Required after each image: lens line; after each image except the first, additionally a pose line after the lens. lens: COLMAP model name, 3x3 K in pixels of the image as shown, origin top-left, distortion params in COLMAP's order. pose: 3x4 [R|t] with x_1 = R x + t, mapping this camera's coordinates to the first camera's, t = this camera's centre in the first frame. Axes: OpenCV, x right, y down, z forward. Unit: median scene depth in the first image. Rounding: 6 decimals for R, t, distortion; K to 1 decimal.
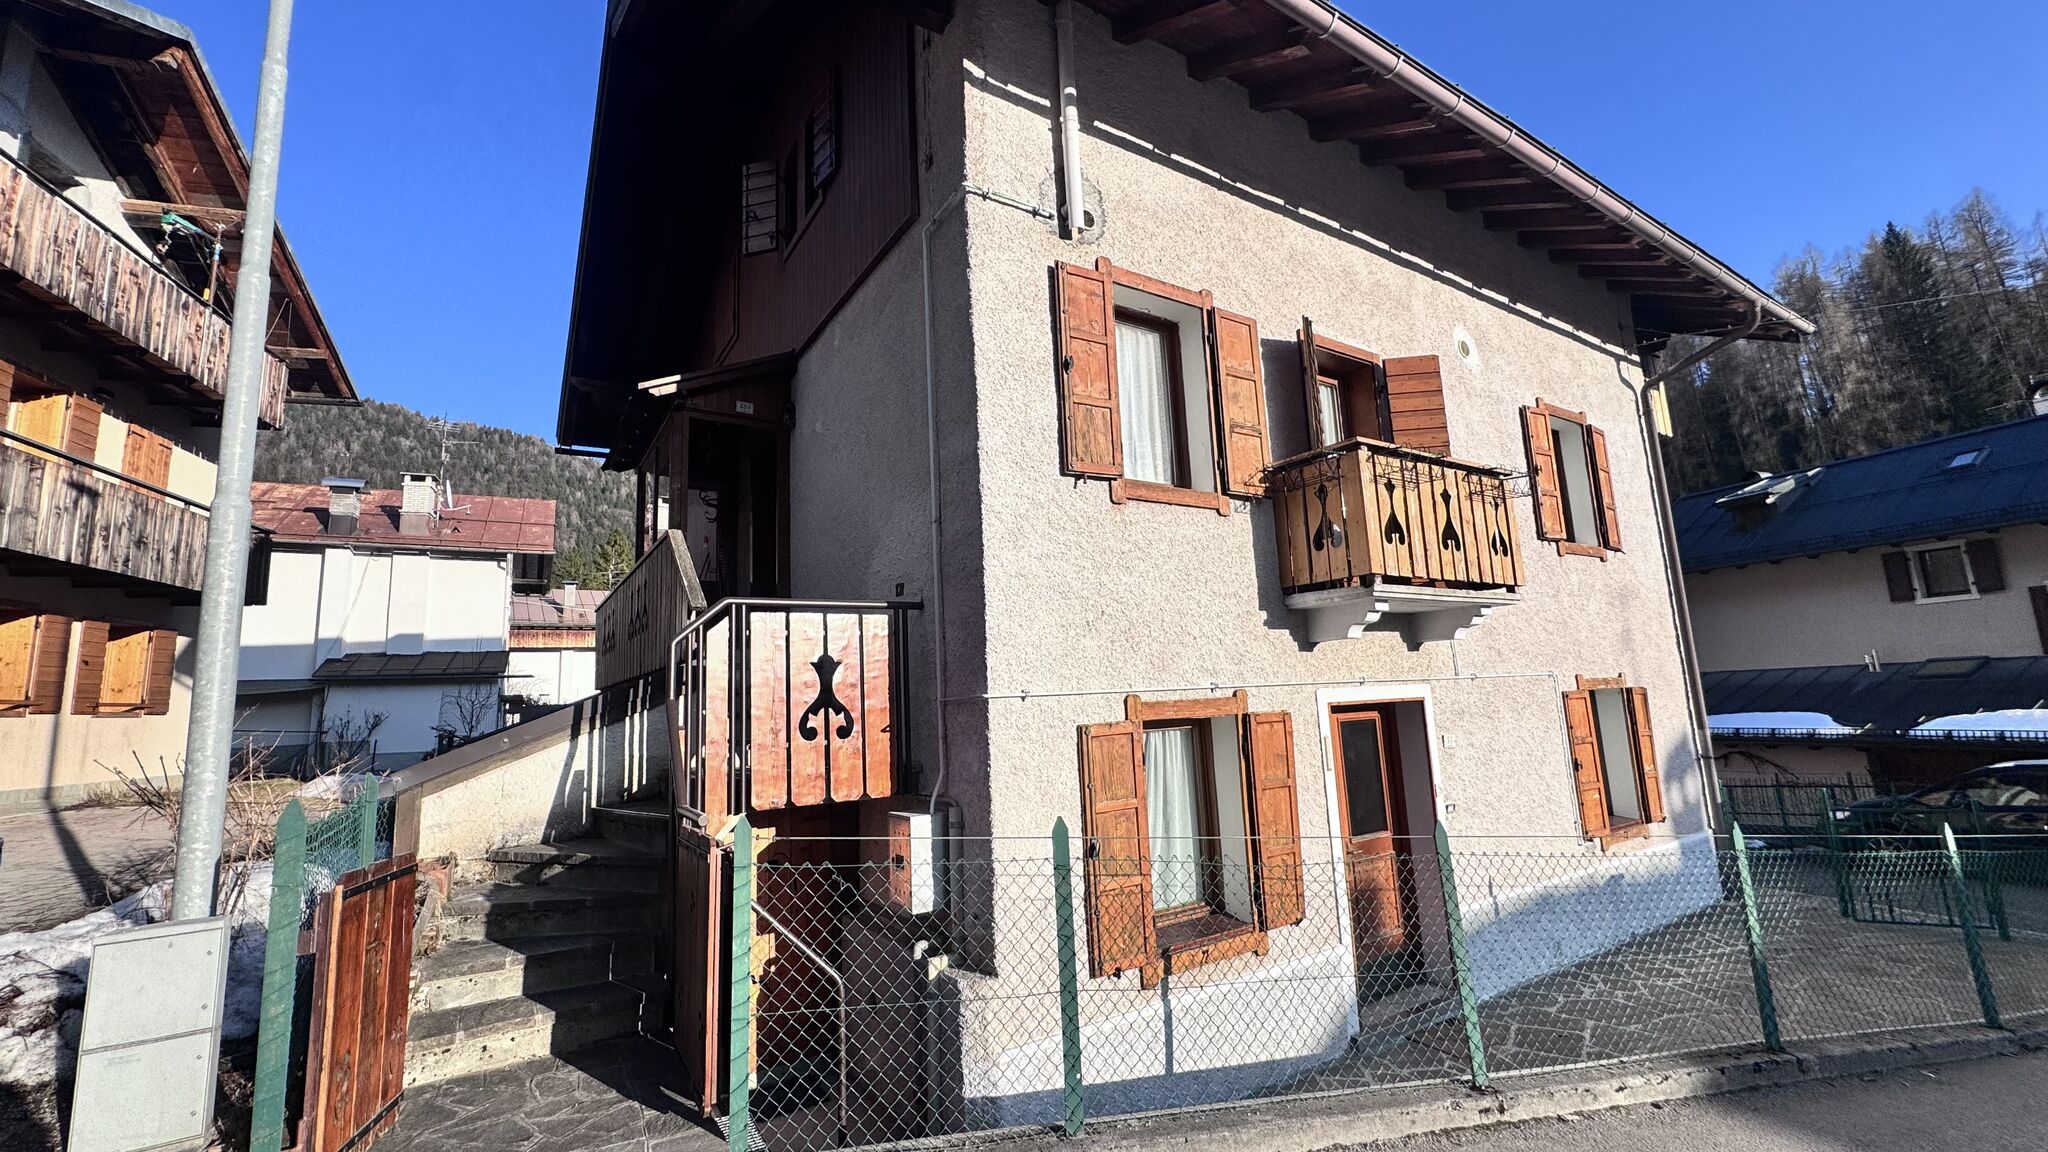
lens RADIAL K [[796.6, 0, 1023.3], [0, 796.6, 578.9], [0, 0, 1]] dist [-0.002371, 0.000366]
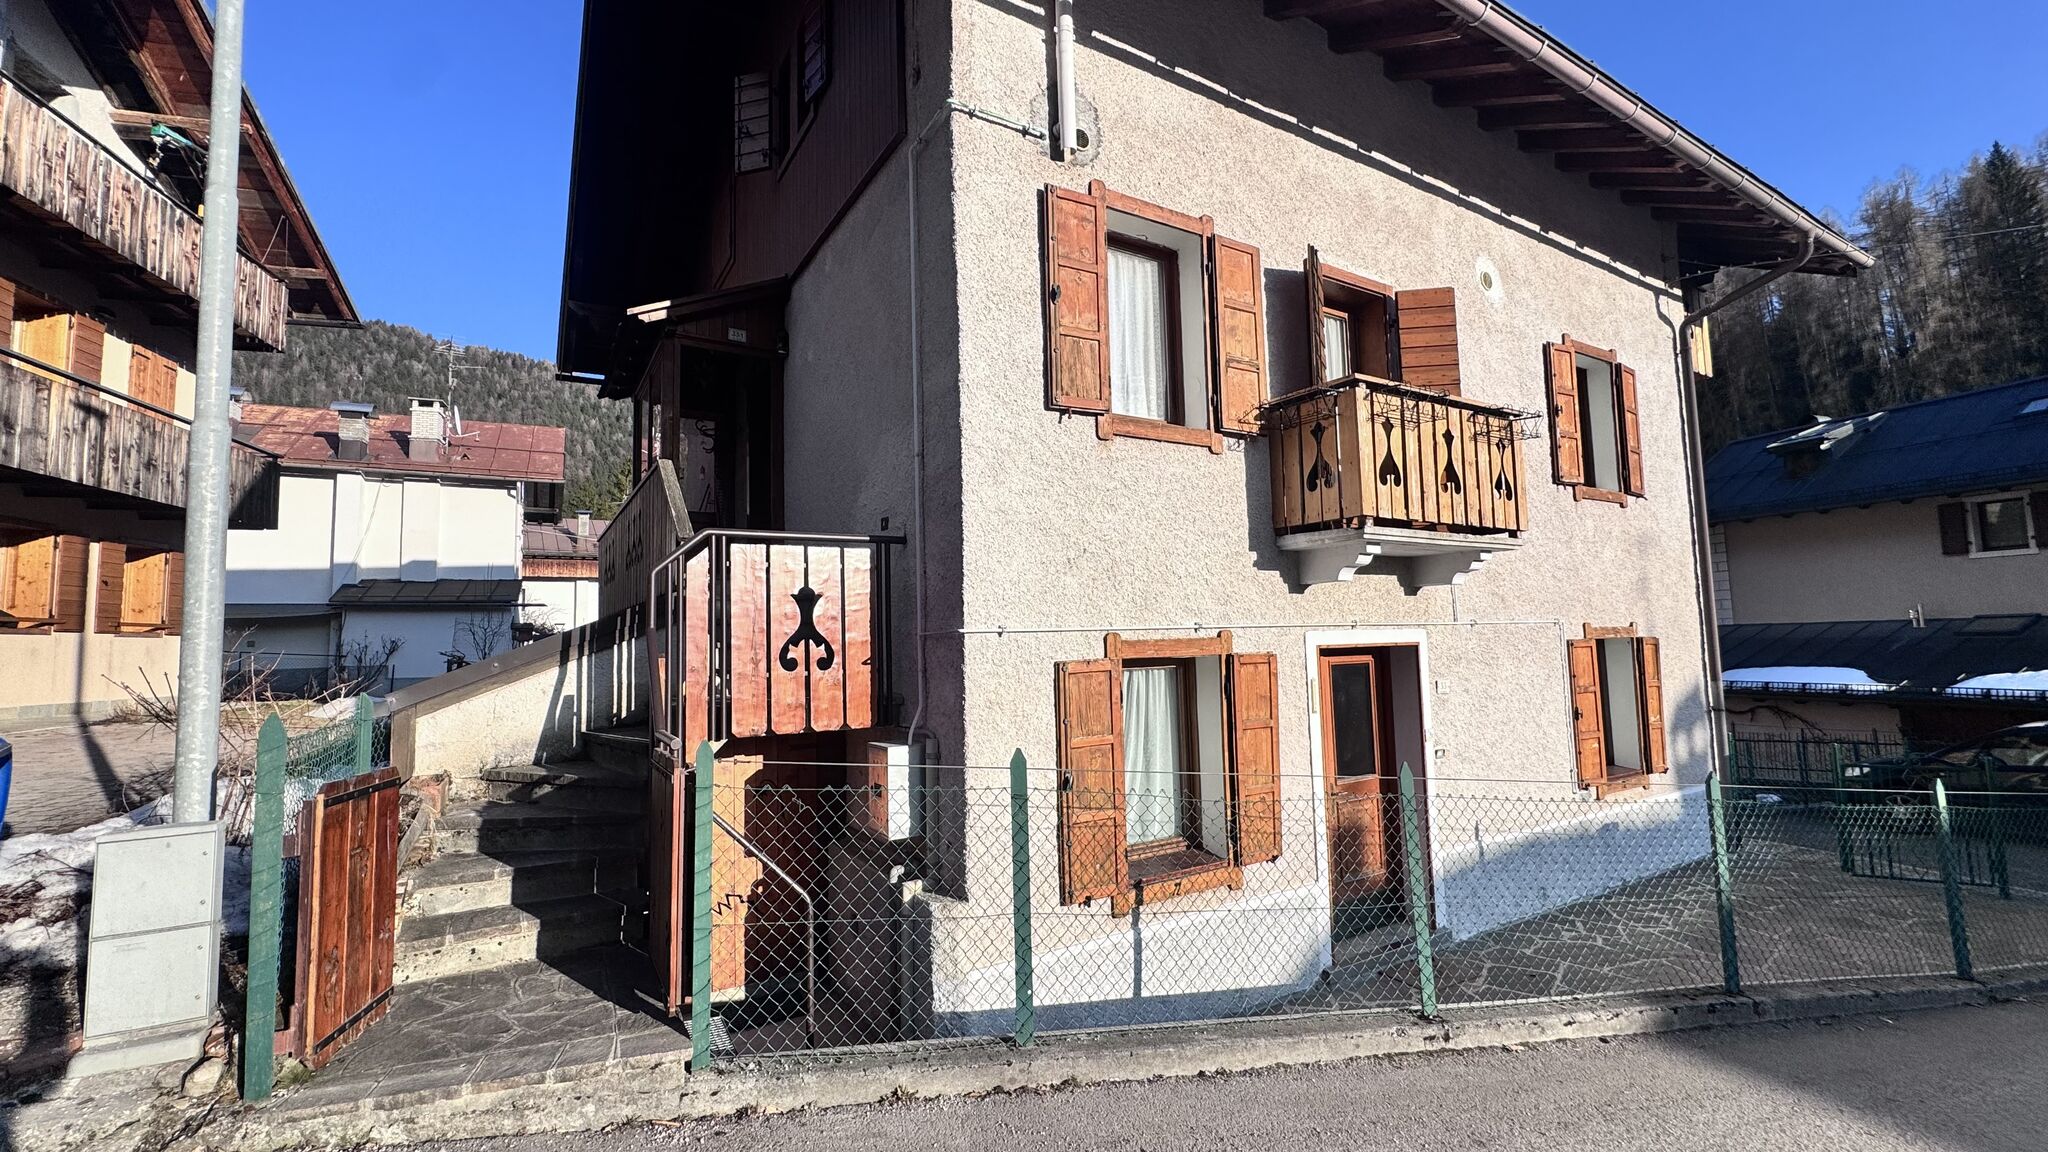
lens RADIAL K [[813.9, 0, 1024.0], [0, 813.9, 576.0], [0, 0, 1]] dist [-0.001638, 0.000081]
pose [[0.999541, 0.018370, -0.024082, 0.044936], [-0.016549, 0.997141, 0.073731, 0.000723], [0.025368, -0.073298, 0.996987, -0.014398]]
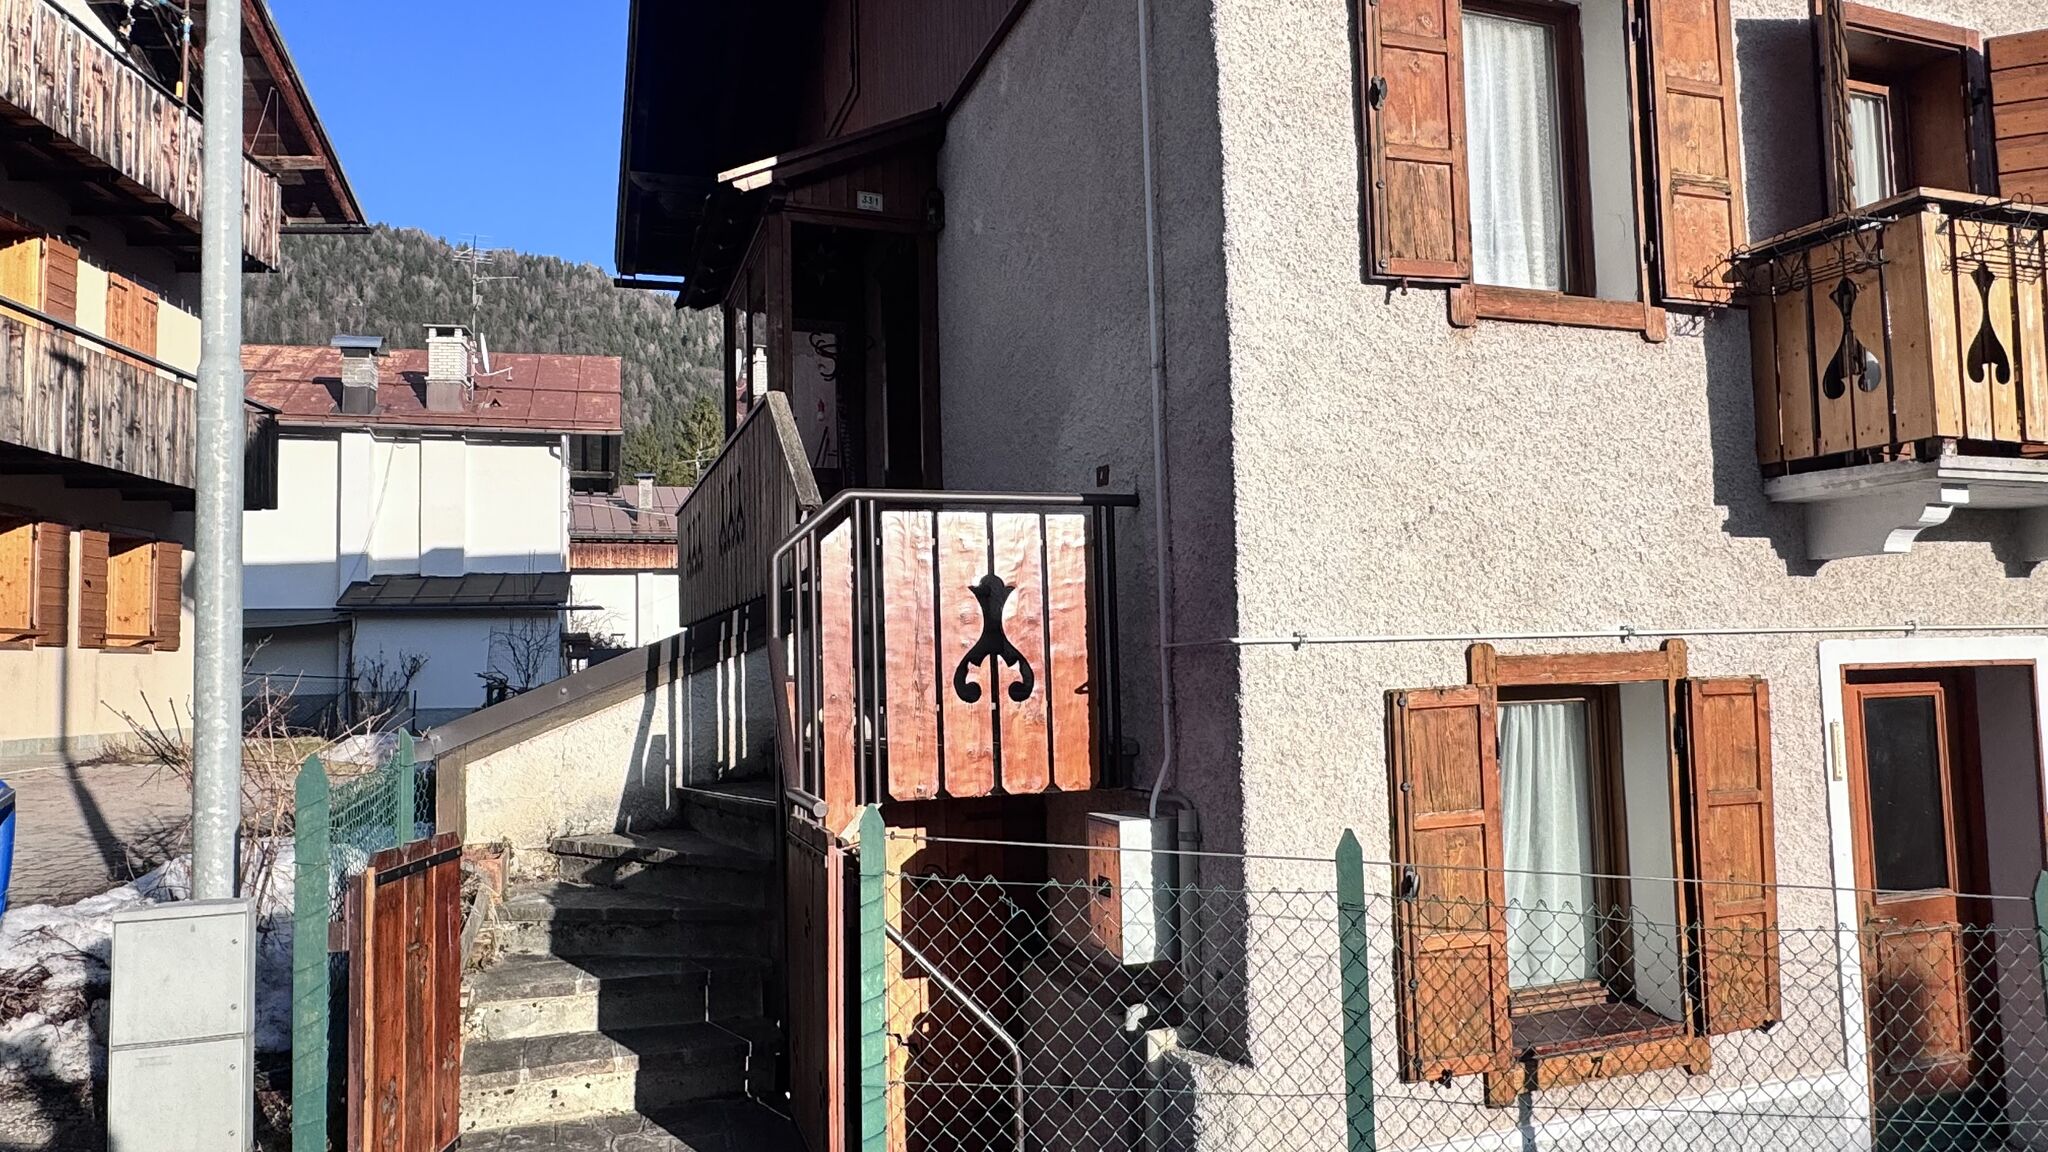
lens RADIAL K [[1250.9, 0, 1029.1], [0, 1250.9, 580.7], [0, 0, 1]] dist [-0.003389, 0.002699]
pose [[0.975580, 0.006668, -0.219543, 0.009008], [0.013776, 0.995714, 0.091458, 0.004716], [0.219211, -0.092249, 0.971307, -0.000920]]
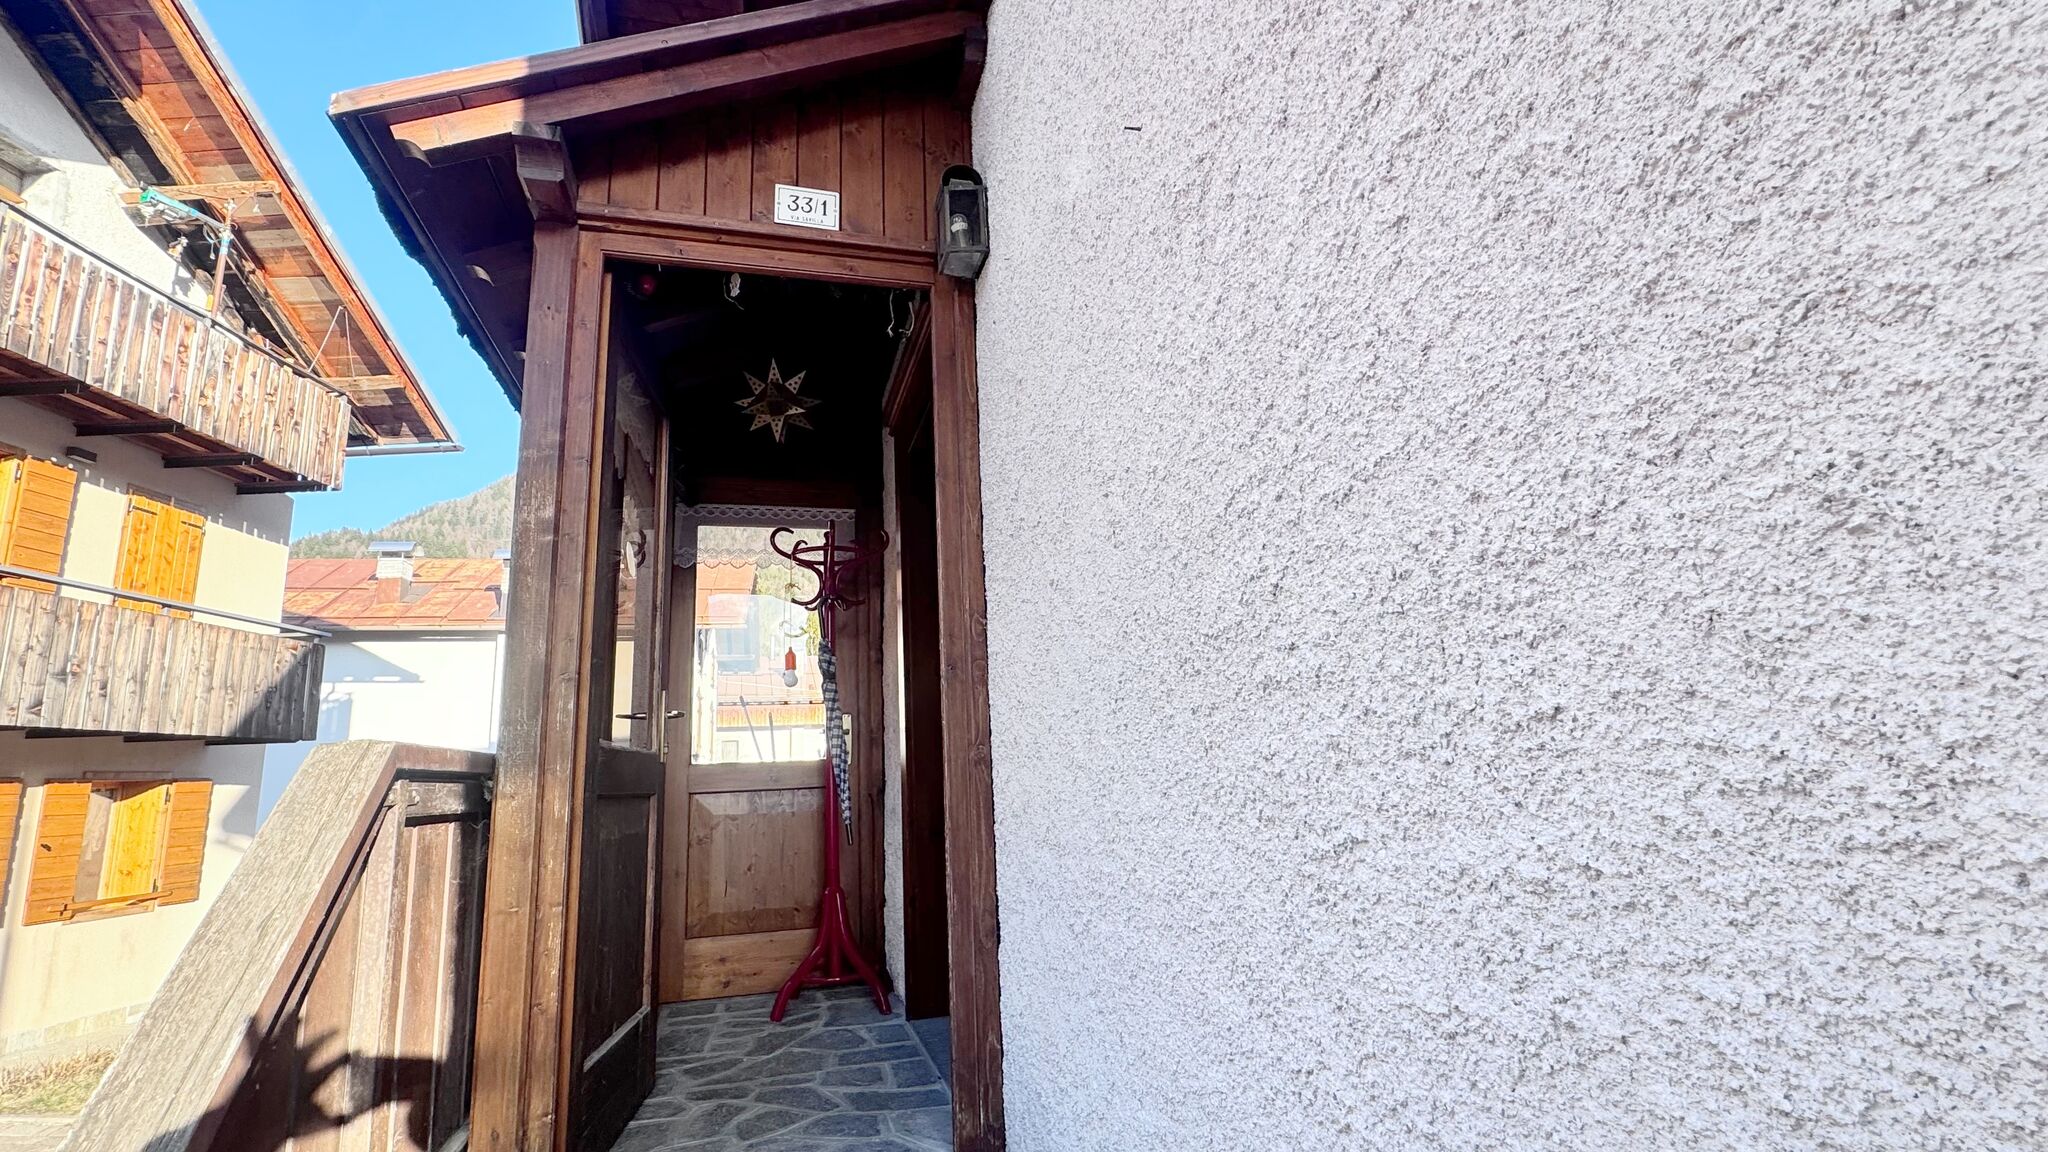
lens RADIAL K [[948.4, 0, 1024.0], [0, 948.4, 576.0], [0, 0, 1]] dist [0.000004, -0.000013]
pose [[0.953319, -0.060268, -0.295889, -0.267118], [0.046704, 0.997517, -0.052704, -0.097763], [0.298331, 0.036424, 0.953767, 1.002891]]
